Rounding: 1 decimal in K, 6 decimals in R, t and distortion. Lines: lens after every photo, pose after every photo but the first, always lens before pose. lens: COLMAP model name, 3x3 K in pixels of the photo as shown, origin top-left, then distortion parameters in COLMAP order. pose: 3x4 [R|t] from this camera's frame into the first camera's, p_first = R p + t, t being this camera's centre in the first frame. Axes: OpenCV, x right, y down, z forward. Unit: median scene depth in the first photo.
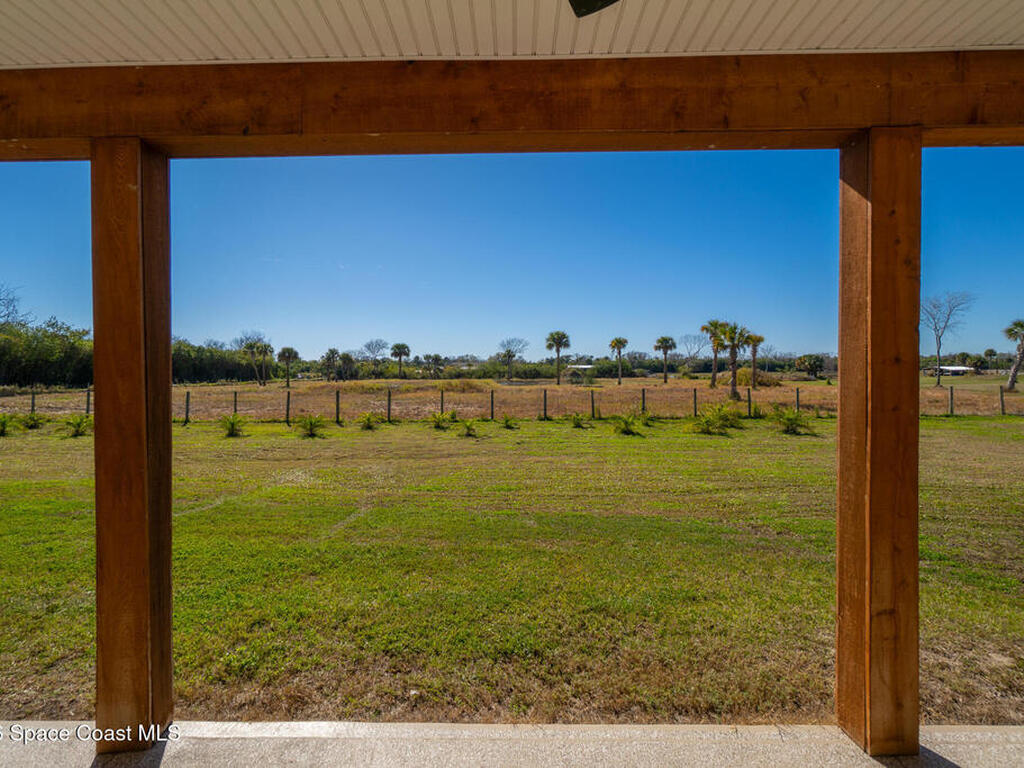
lens RADIAL K [[494.8, 0, 509.2], [0, 494.8, 382.3], [0, 0, 1]] dist [0.004087, 0.000422]
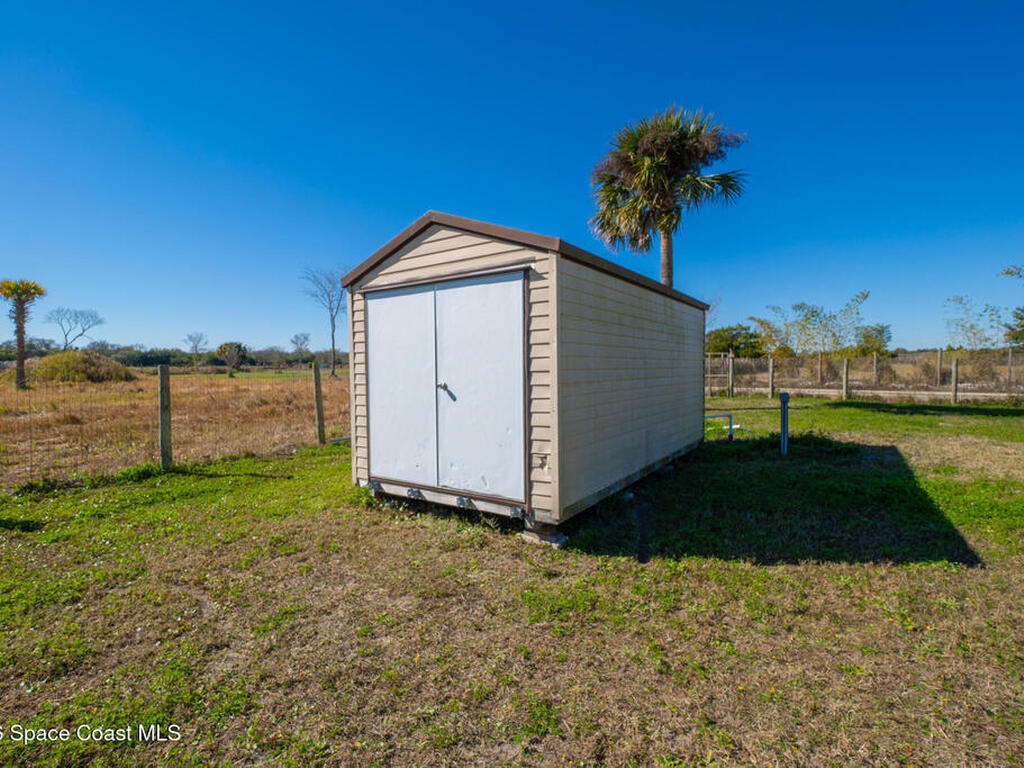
lens RADIAL K [[494.8, 0, 510.5], [0, 494.8, 382.6], [0, 0, 1]] dist [0.004087, 0.000422]
pose [[0.549629, -0.024403, 0.835052, 0.331415], [0.015284, 0.999700, 0.019154, 0.006323], [-0.835269, 0.002235, 0.549837, 0.293770]]
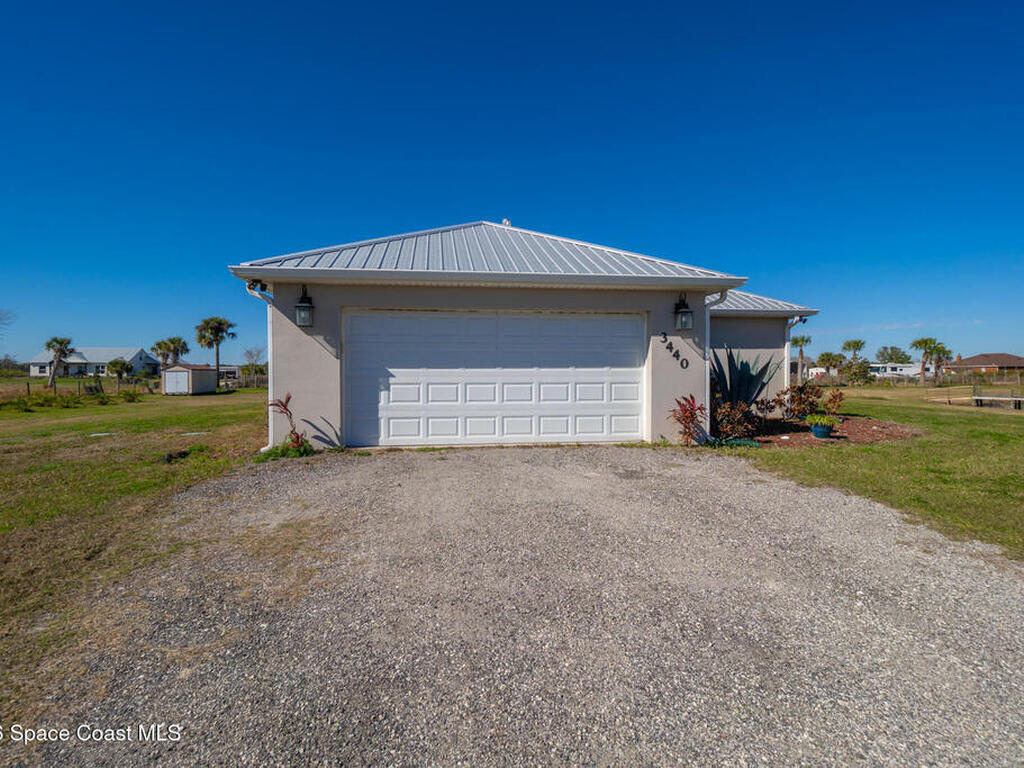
lens RADIAL K [[494.8, 0, 511.1], [0, 494.8, 384.4], [0, 0, 1]] dist [0.004087, 0.000422]
pose [[-0.161394, -0.001520, 0.986889, -6.668477], [0.009061, 0.999954, 0.003022, 0.076164], [-0.986849, 0.009430, -0.161373, -2.698781]]
